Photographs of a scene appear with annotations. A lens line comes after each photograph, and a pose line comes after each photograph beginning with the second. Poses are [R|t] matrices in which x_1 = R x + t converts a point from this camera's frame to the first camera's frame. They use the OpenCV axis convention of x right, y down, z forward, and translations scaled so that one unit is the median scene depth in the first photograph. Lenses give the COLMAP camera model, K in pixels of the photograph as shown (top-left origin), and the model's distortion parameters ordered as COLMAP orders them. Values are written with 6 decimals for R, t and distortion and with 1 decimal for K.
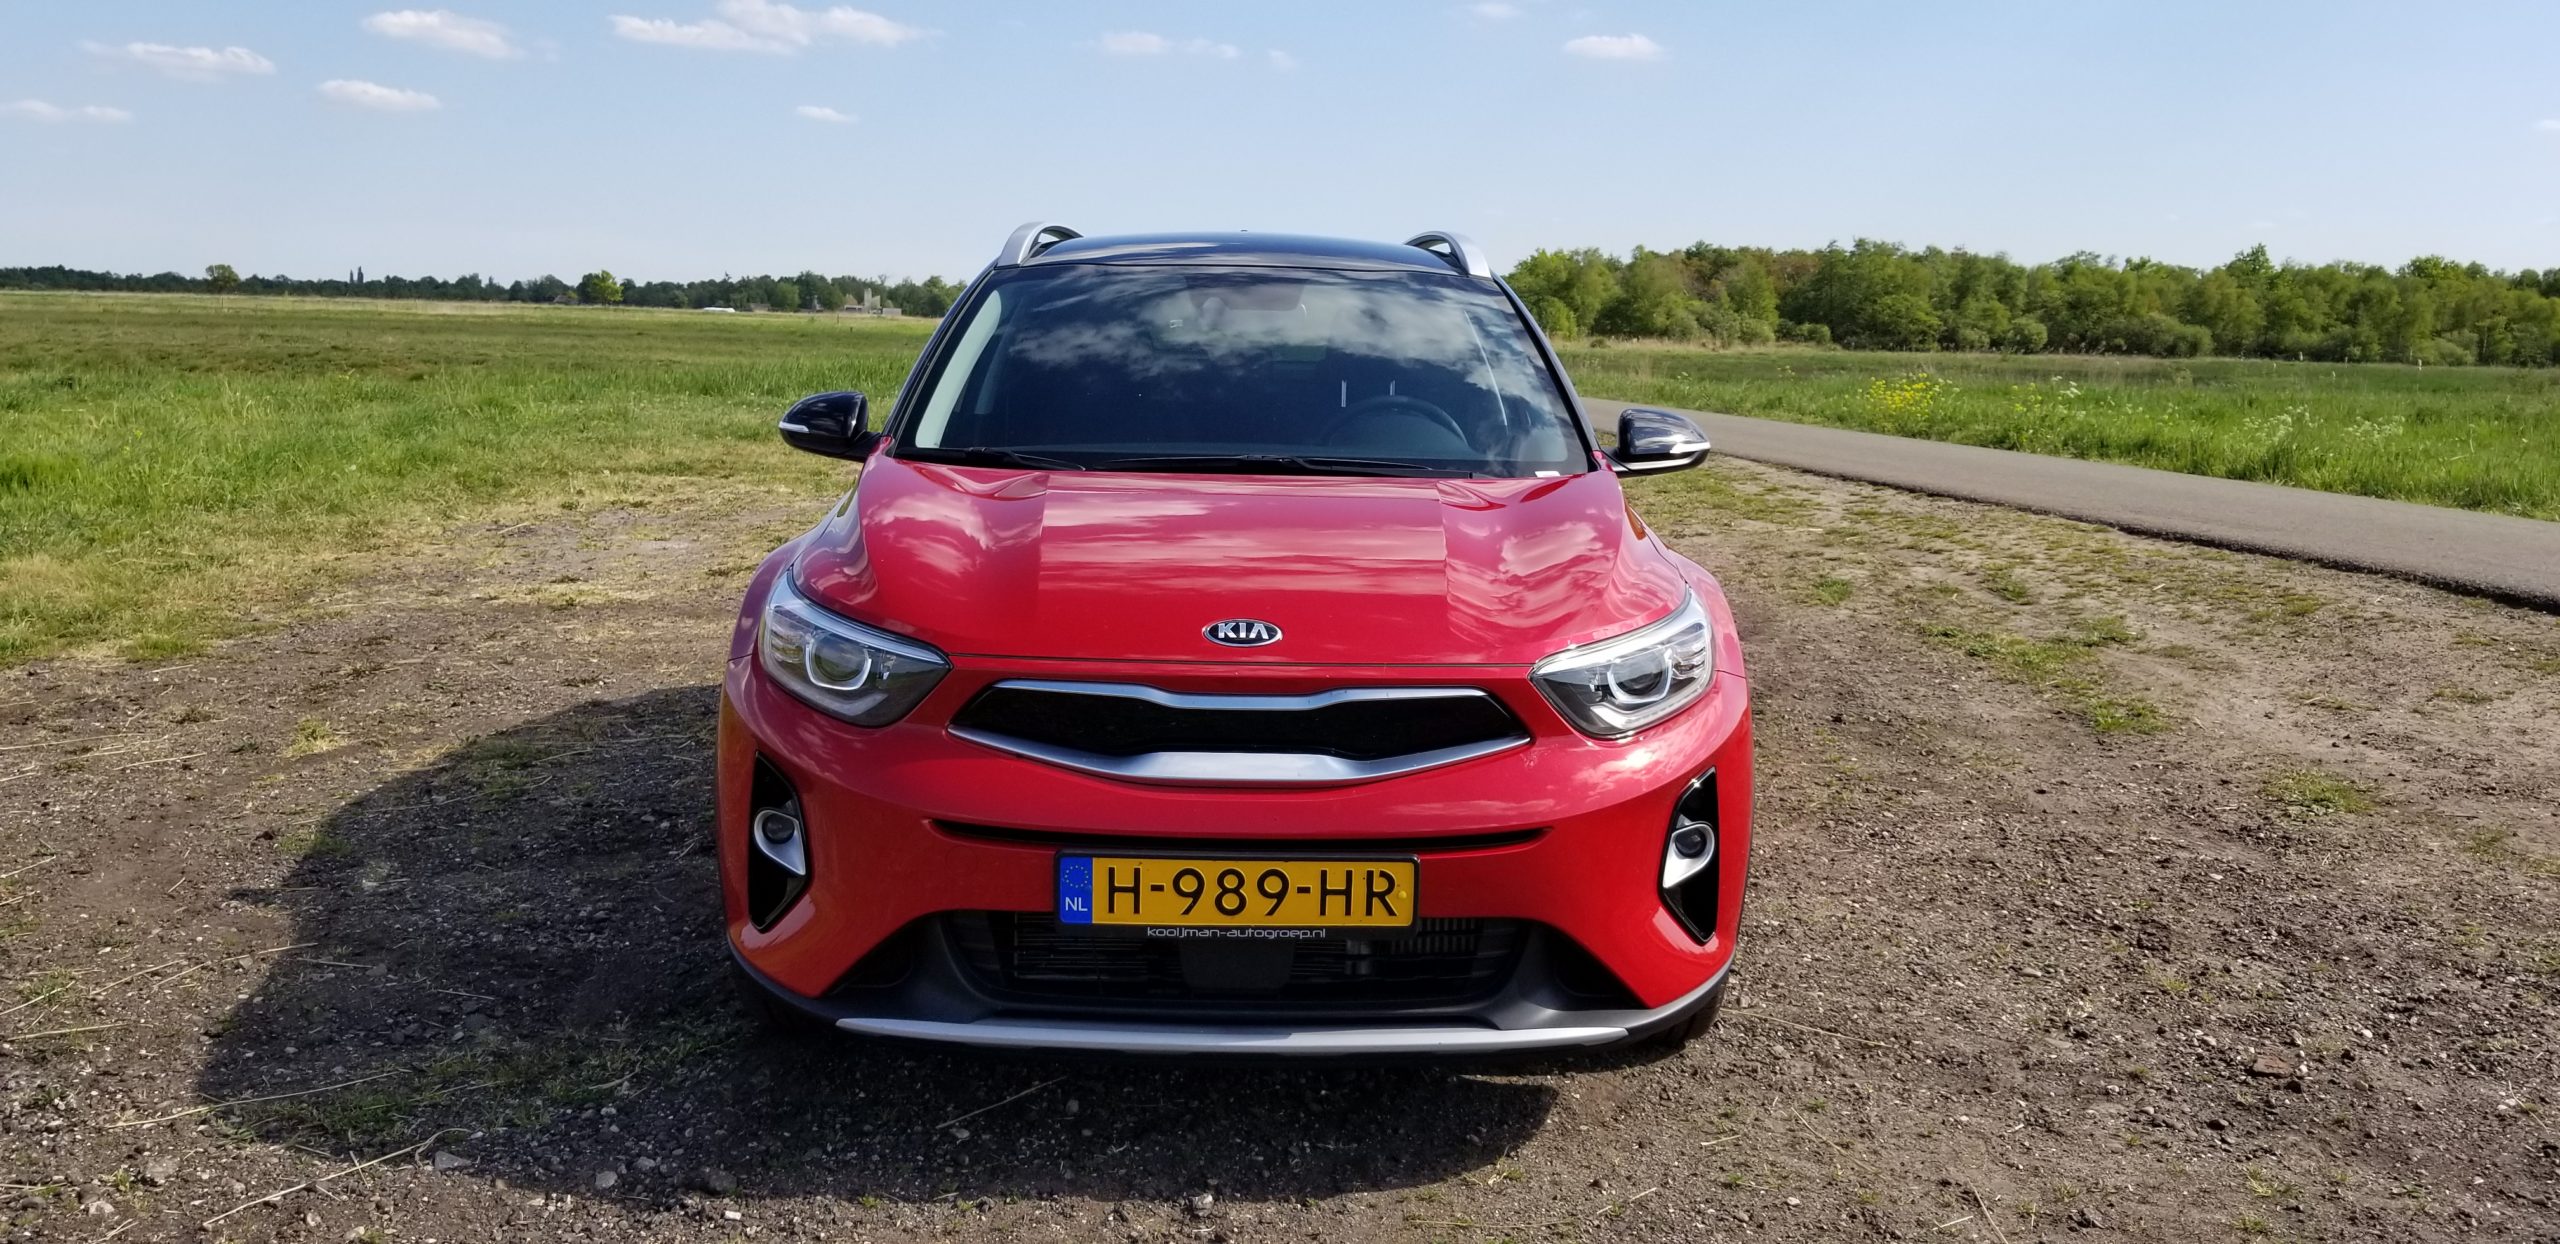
lens RADIAL K [[2045.3, 0, 1229.8], [0, 2045.3, 628.7], [0, 0, 1]] dist [0.089712, -0.157211]
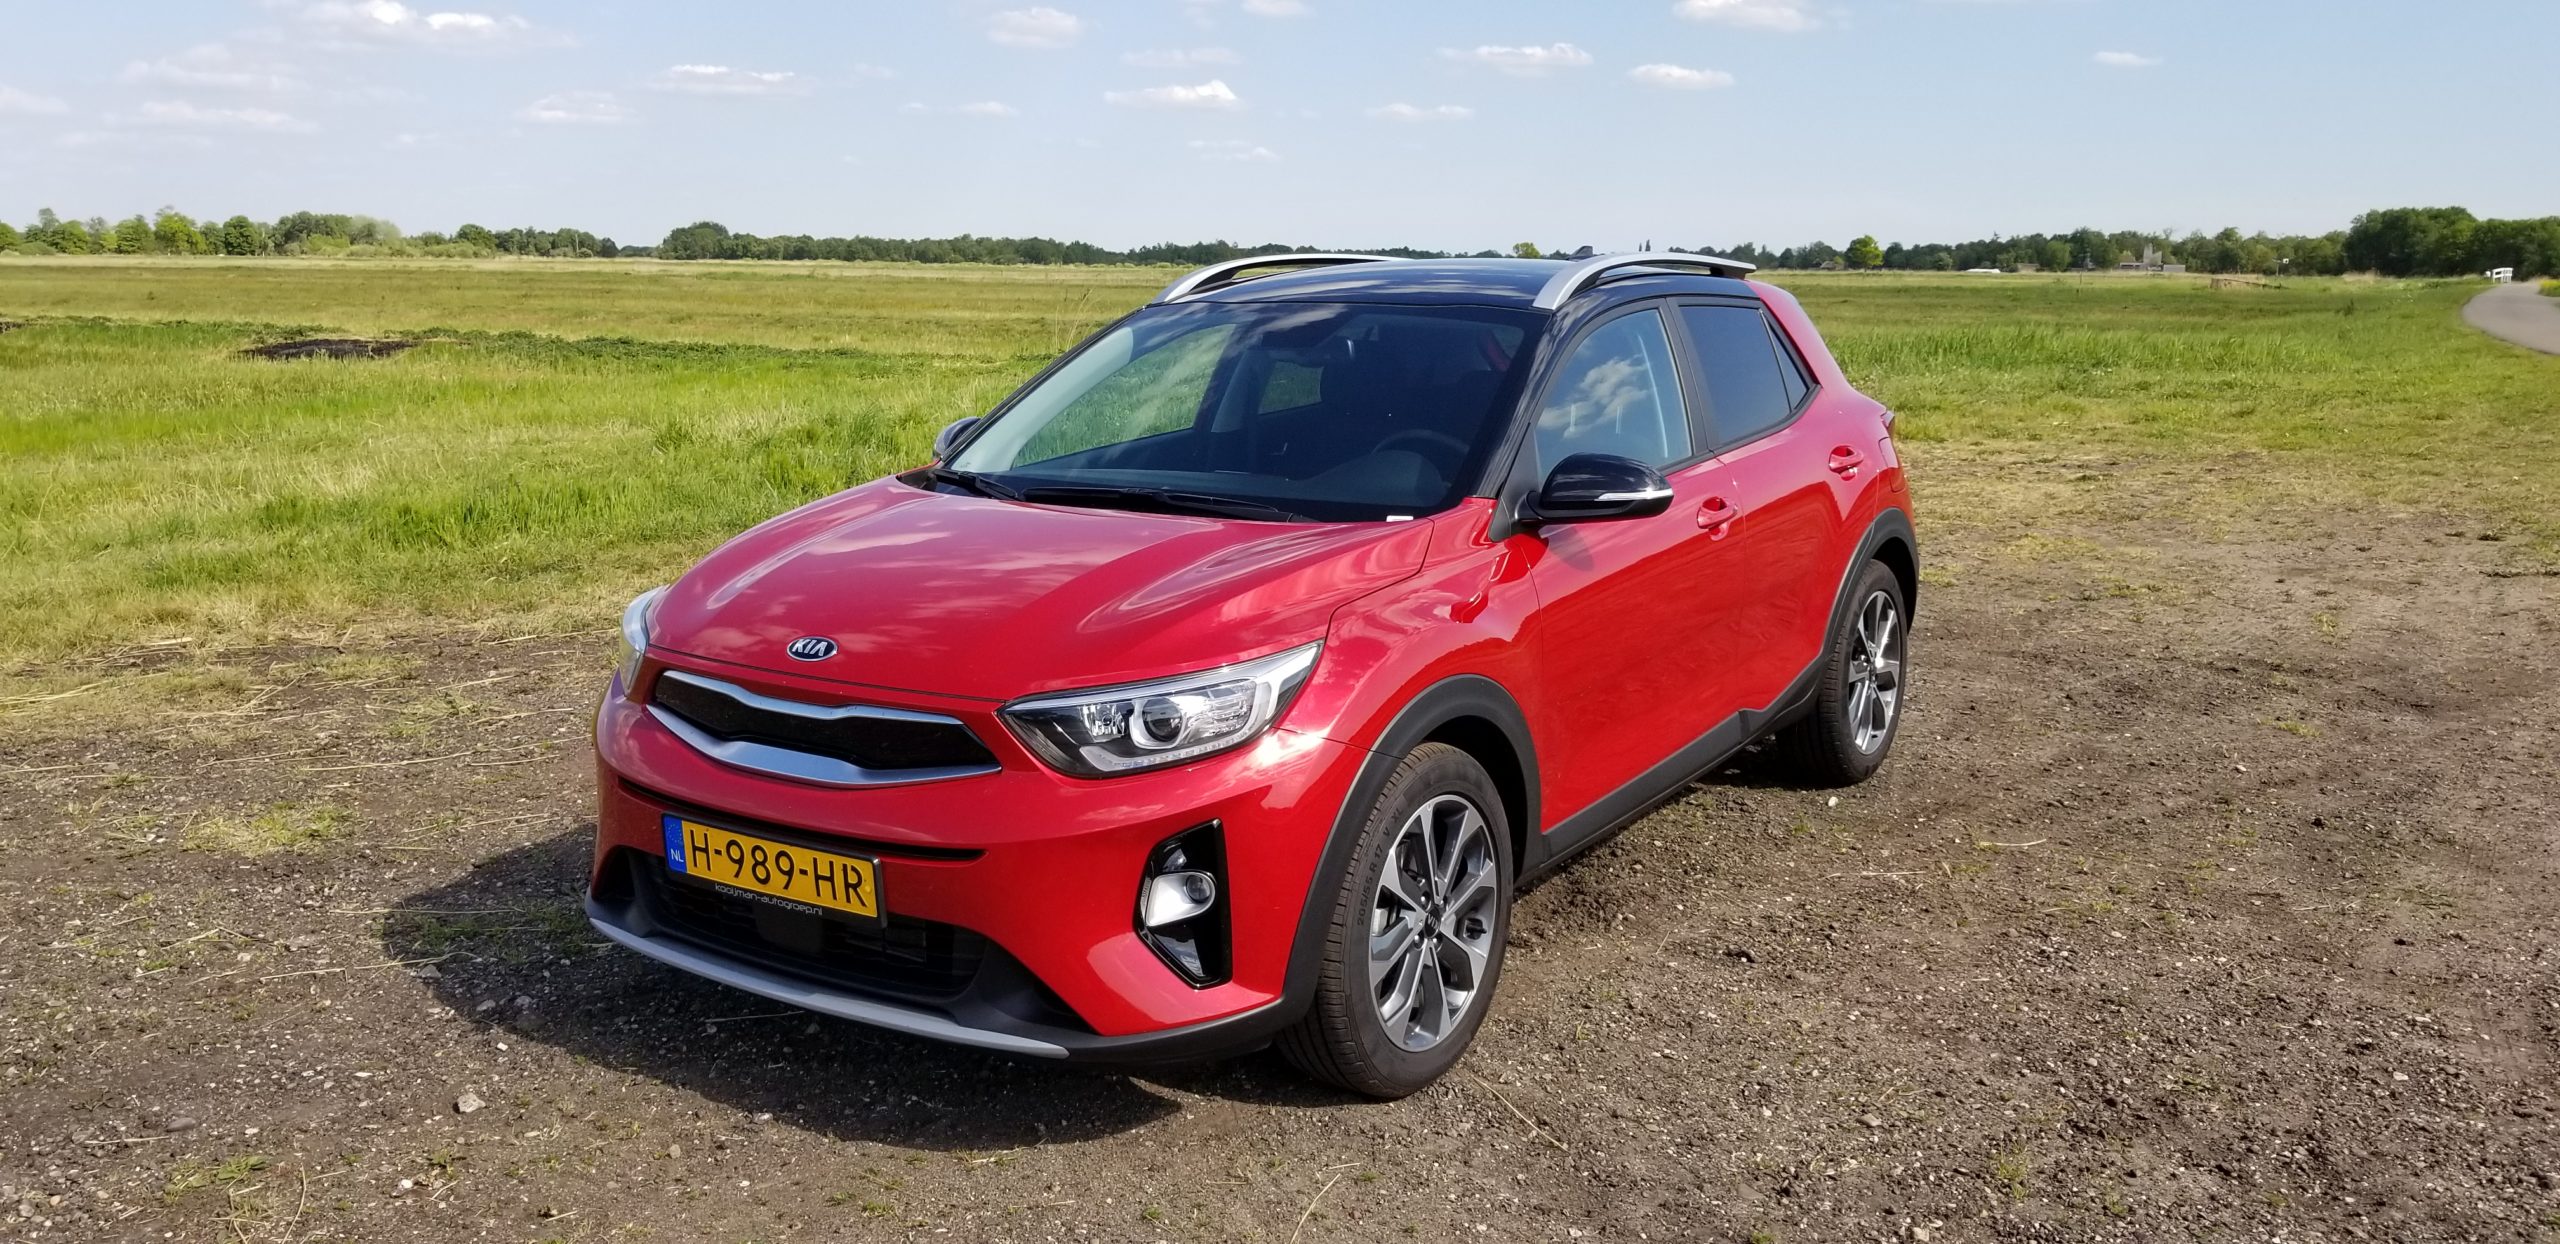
lens RADIAL K [[2045.3, 0, 1229.8], [0, 2045.3, 628.7], [0, 0, 1]] dist [0.089712, -0.157211]
pose [[0.805392, 0.083828, -0.586785, 0.847764], [-0.072183, 0.996452, 0.043278, -0.075107], [0.588331, 0.007500, 0.808585, 0.170982]]
